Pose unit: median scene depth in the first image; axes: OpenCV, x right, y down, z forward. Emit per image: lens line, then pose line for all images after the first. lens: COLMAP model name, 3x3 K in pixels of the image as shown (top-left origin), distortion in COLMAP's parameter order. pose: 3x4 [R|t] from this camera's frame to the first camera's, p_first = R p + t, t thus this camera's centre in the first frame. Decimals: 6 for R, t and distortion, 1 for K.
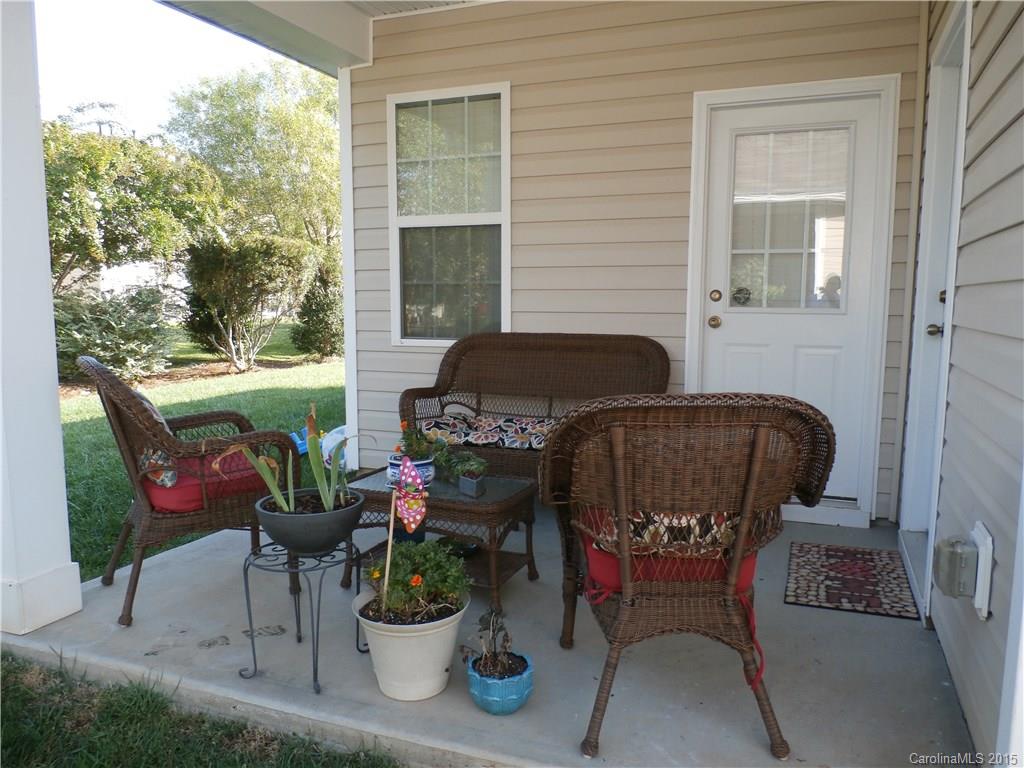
lens RADIAL K [[780.4, 0, 512.0], [0, 780.4, 384.0], [0, 0, 1]] dist [0.000567, -0.002121]
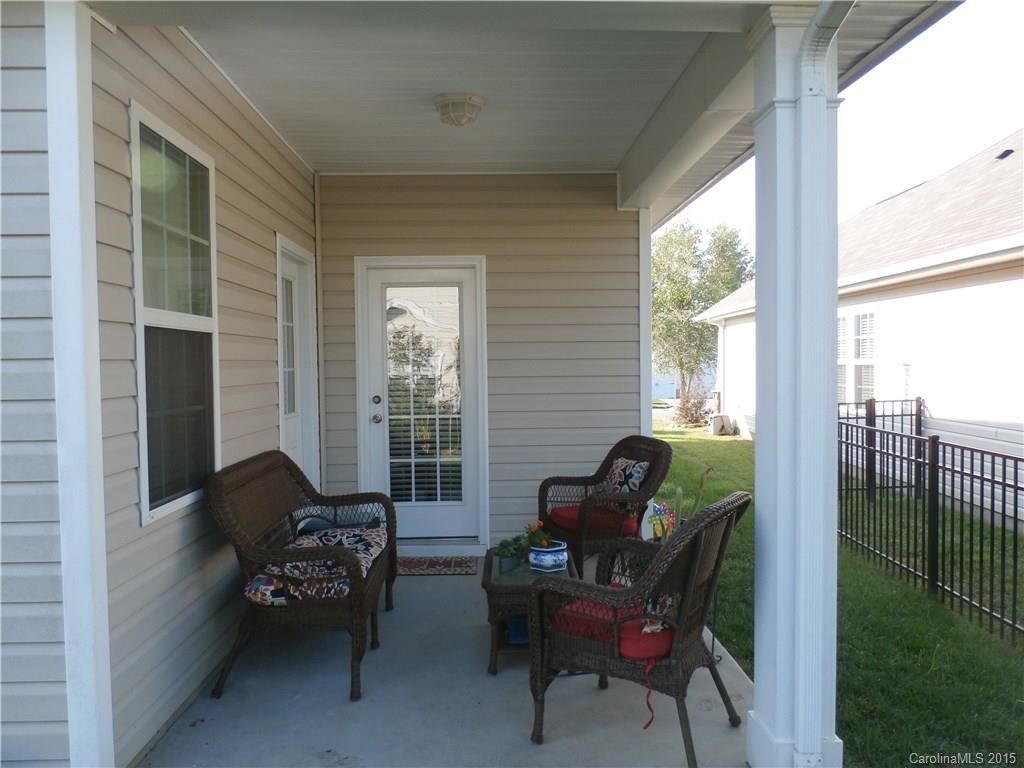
lens RADIAL K [[780.4, 0, 512.0], [0, 780.4, 384.0], [0, 0, 1]] dist [0.000567, -0.002121]
pose [[-0.405673, -0.023682, 0.913711, -0.845311], [0.116232, 0.990212, 0.077269, -0.178628], [-0.906598, 0.137549, -0.398950, 1.040971]]
